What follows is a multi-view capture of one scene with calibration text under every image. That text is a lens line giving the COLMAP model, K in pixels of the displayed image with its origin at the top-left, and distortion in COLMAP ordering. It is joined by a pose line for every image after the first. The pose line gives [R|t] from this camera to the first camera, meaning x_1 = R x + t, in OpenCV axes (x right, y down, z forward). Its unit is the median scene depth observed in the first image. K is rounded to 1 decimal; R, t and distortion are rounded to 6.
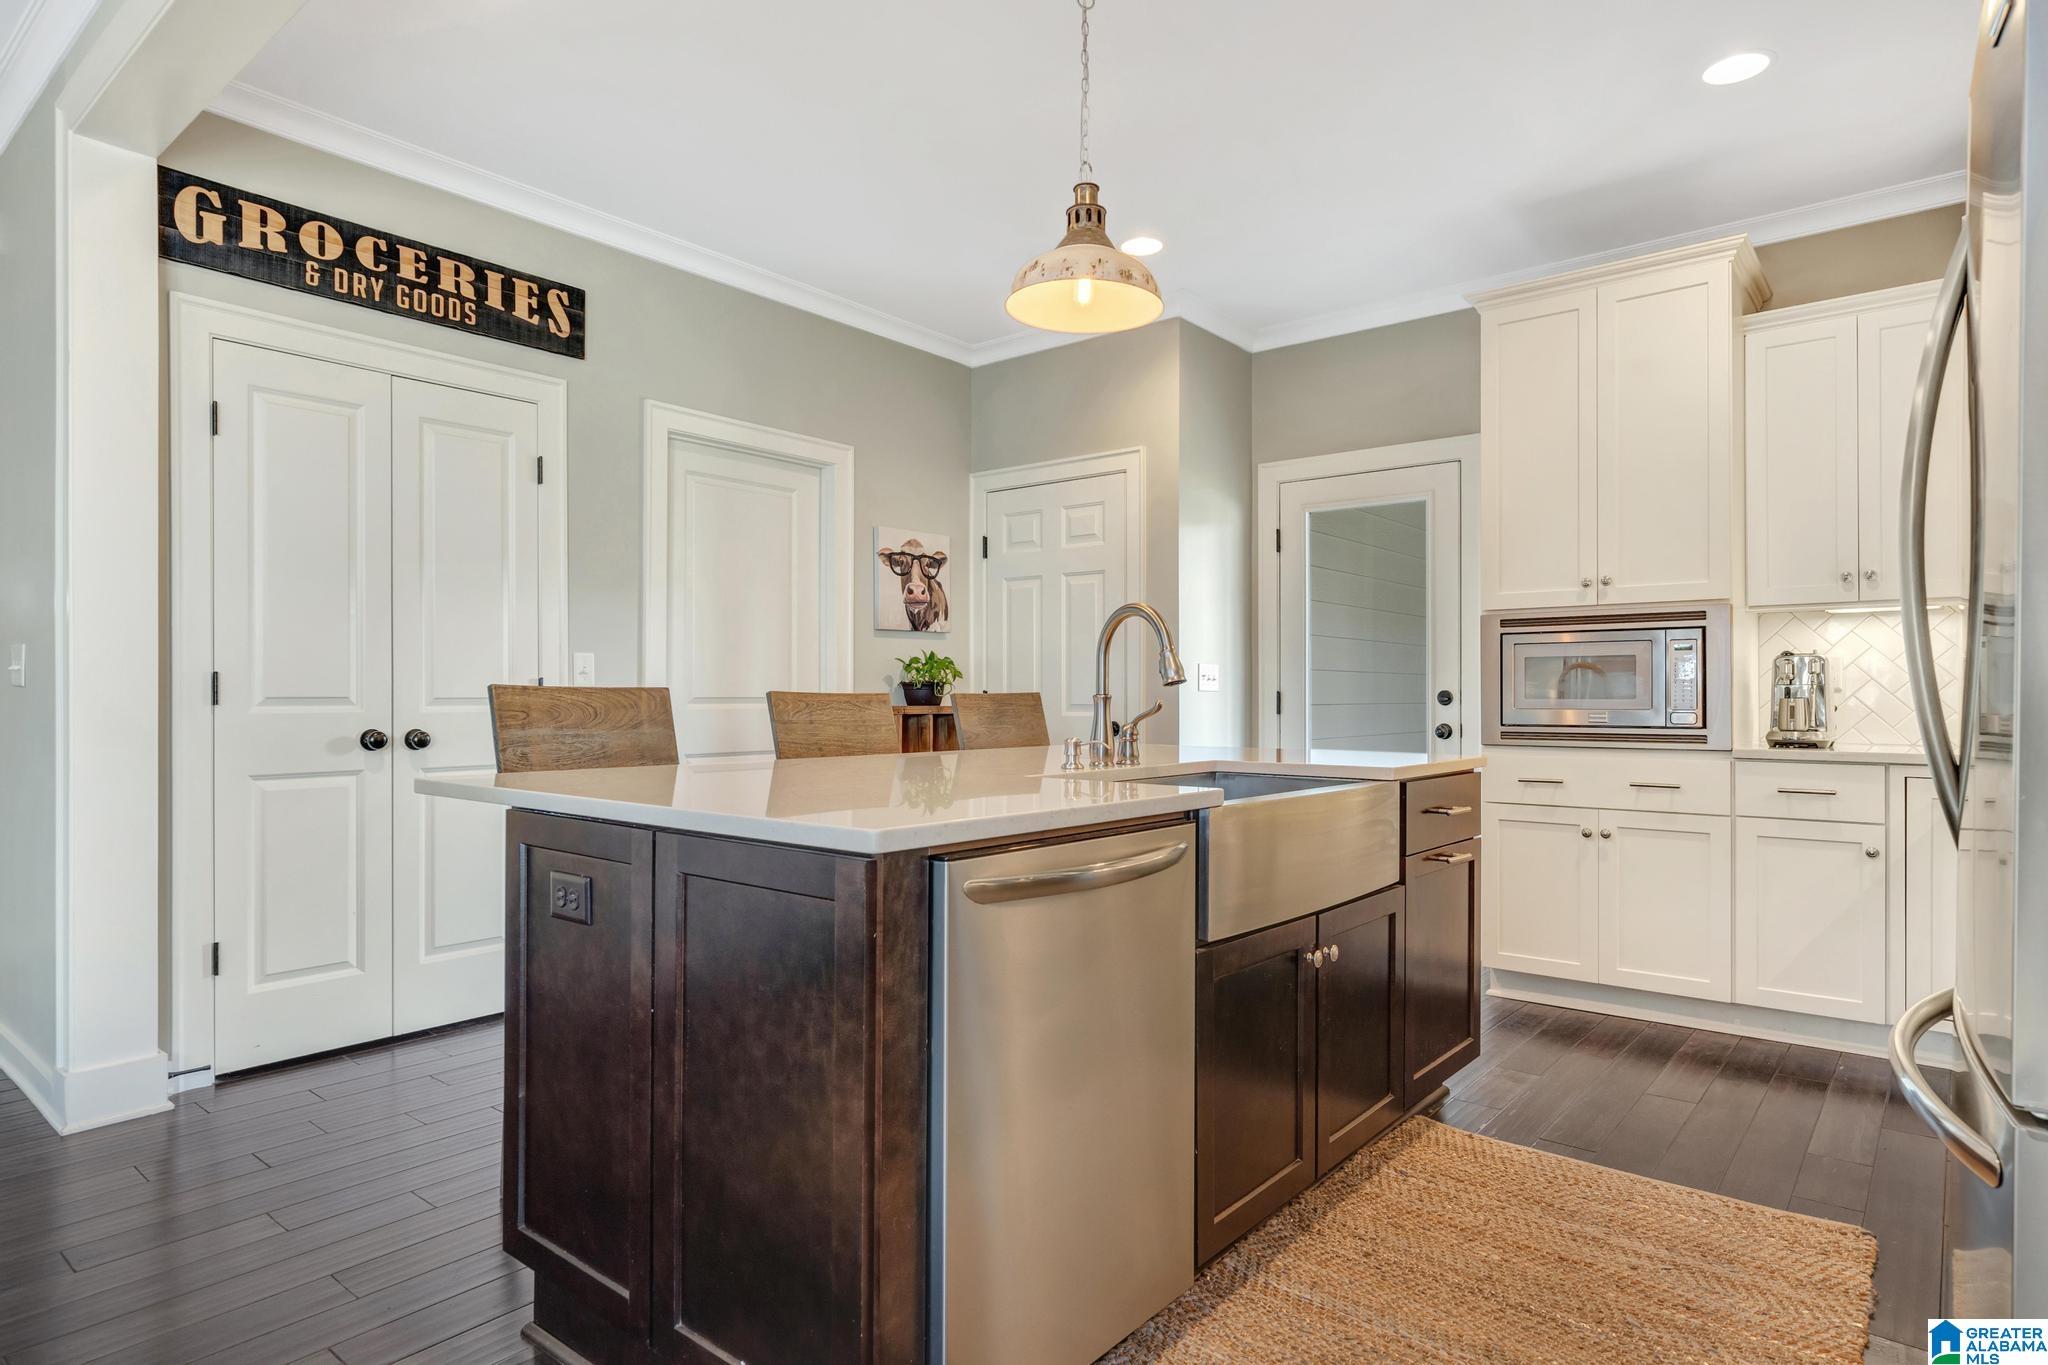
lens RADIAL K [[1127.4, 0, 1024.8], [0, 1127.4, 691.4], [0, 0, 1]] dist [0.001052, 0.000452]
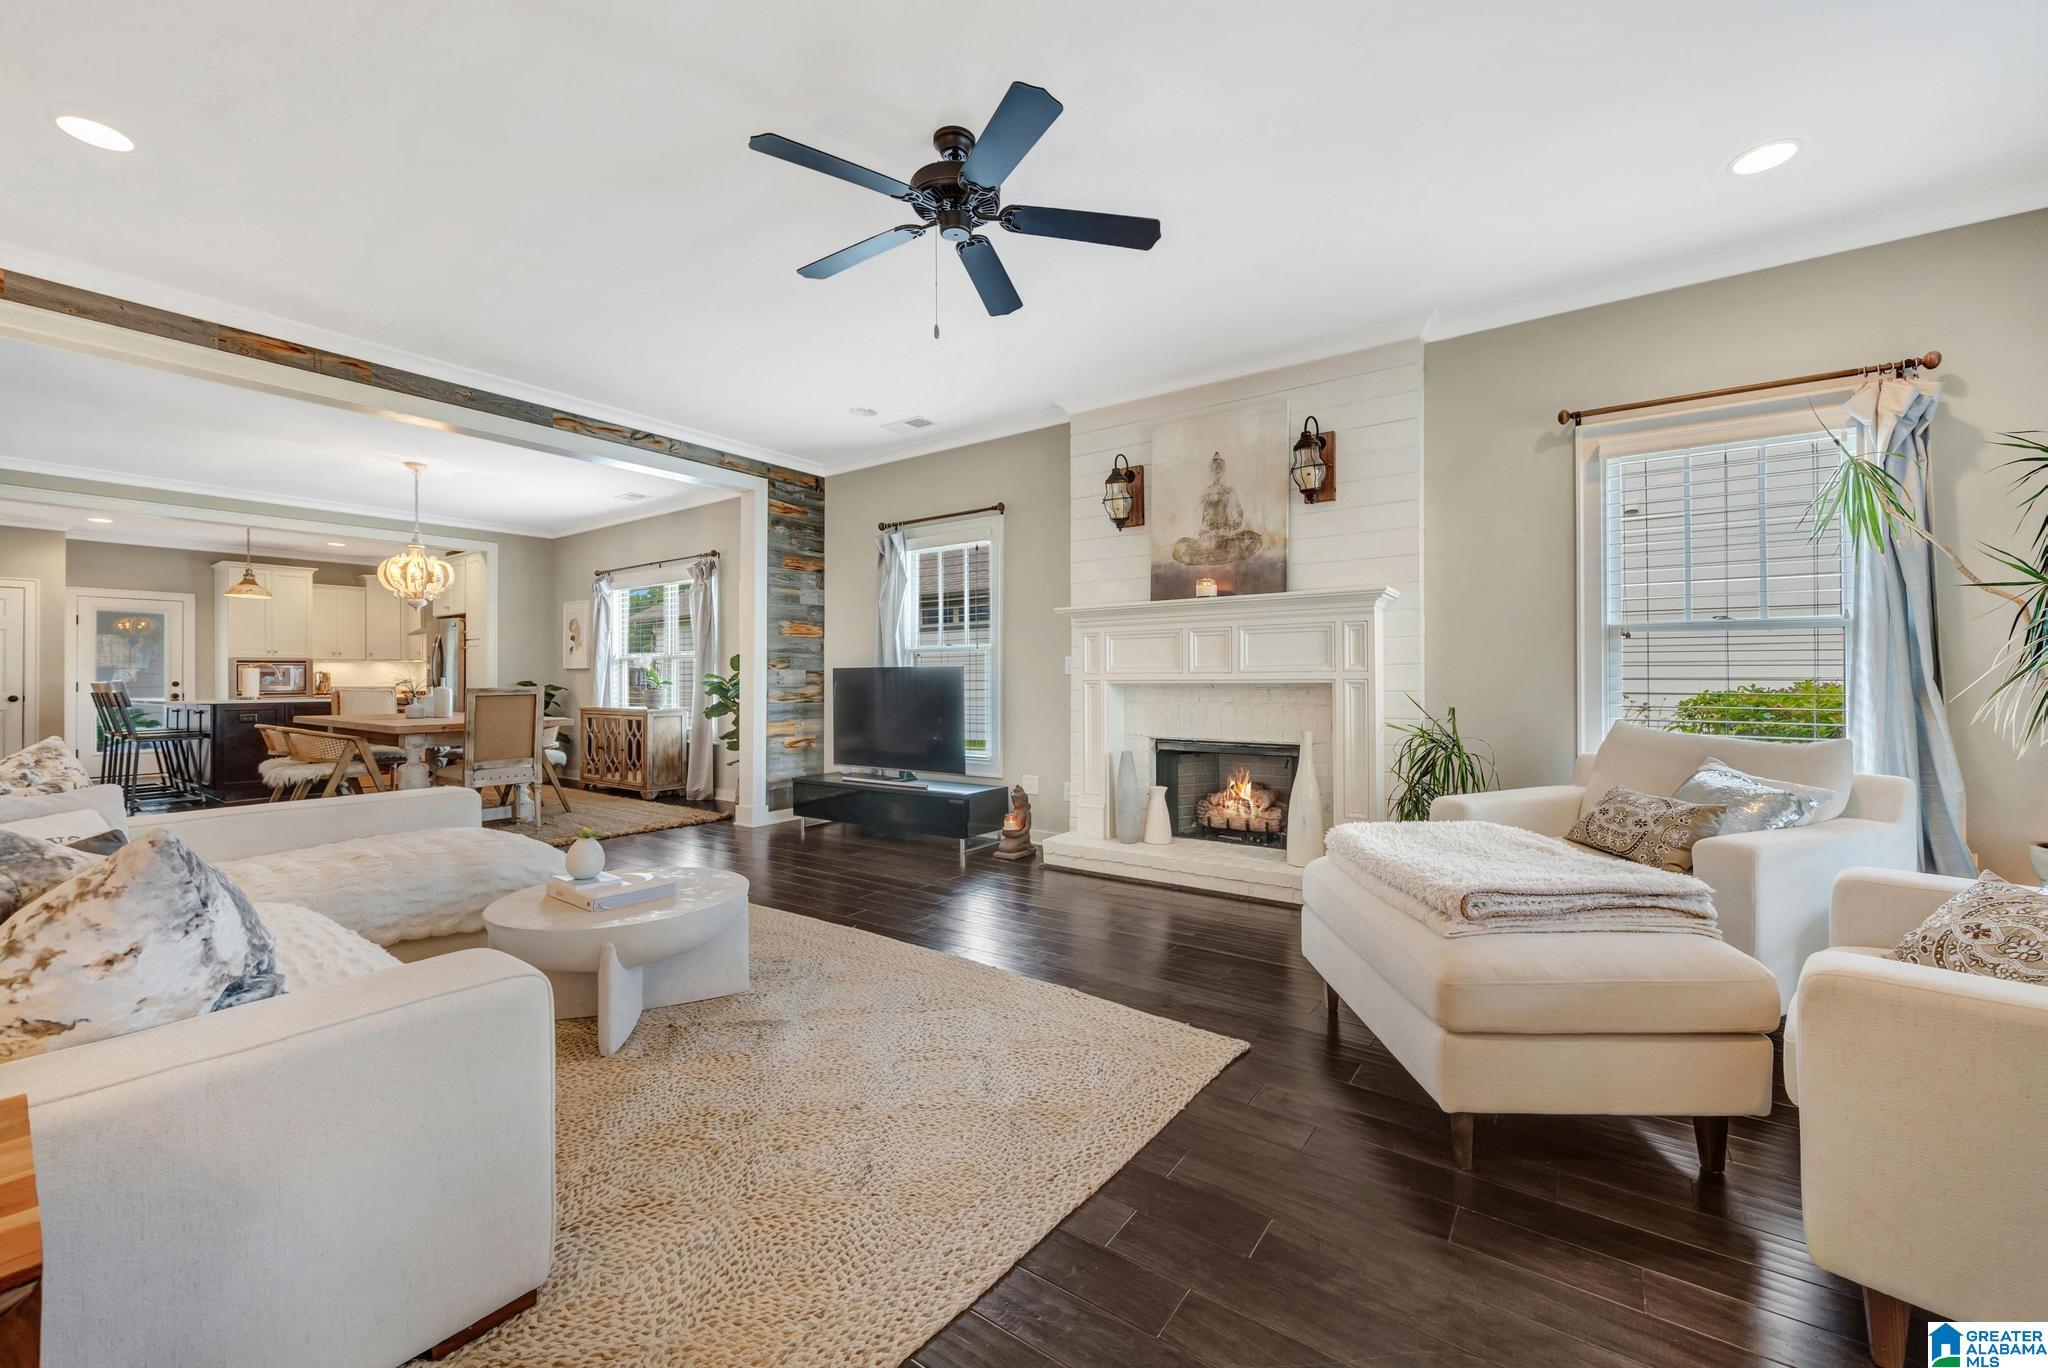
lens RADIAL K [[820.5, 0, 1035.4], [0, 820.5, 670.8], [0, 0, 1]] dist [-0.000383, -0.000327]
pose [[-0.062387, 0.010392, 0.997998, -1.769283], [-0.000244, 0.999946, -0.010428, -0.006420], [-0.998052, -0.000894, -0.062381, -1.004602]]
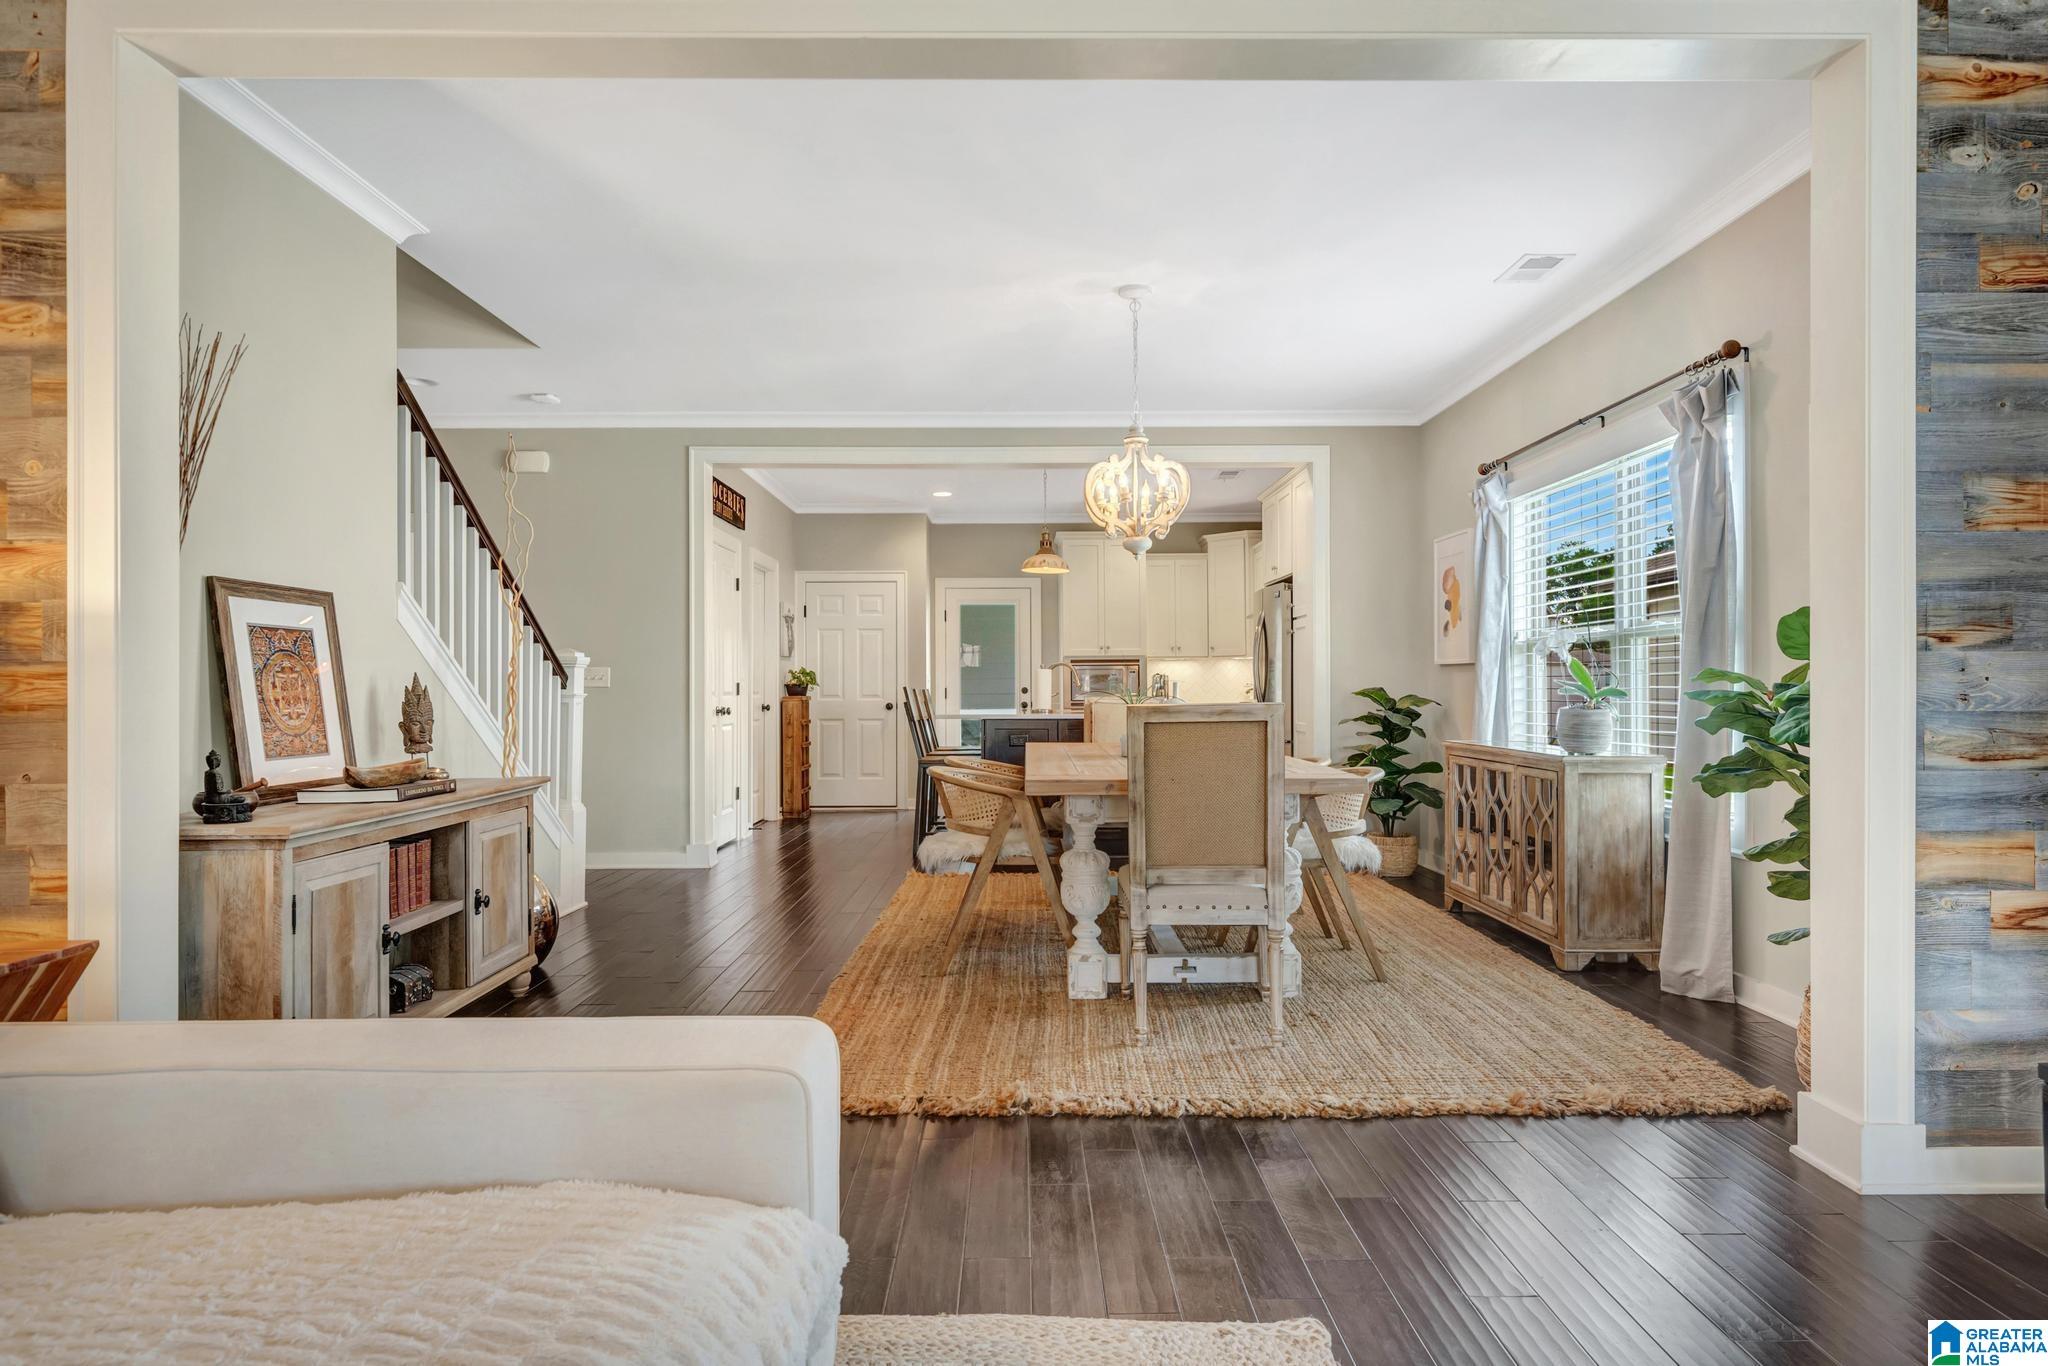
lens RADIAL K [[1170.9, 0, 1024.0], [0, 1170.9, 683.0], [0, 0, 1]] dist [0.000488, 0.001804]
pose [[0.769411, -0.000895, 0.638753, -1.123513], [0.001594, 0.999999, -0.000519, -0.008029], [-0.638752, 0.001418, 0.769411, -0.819145]]
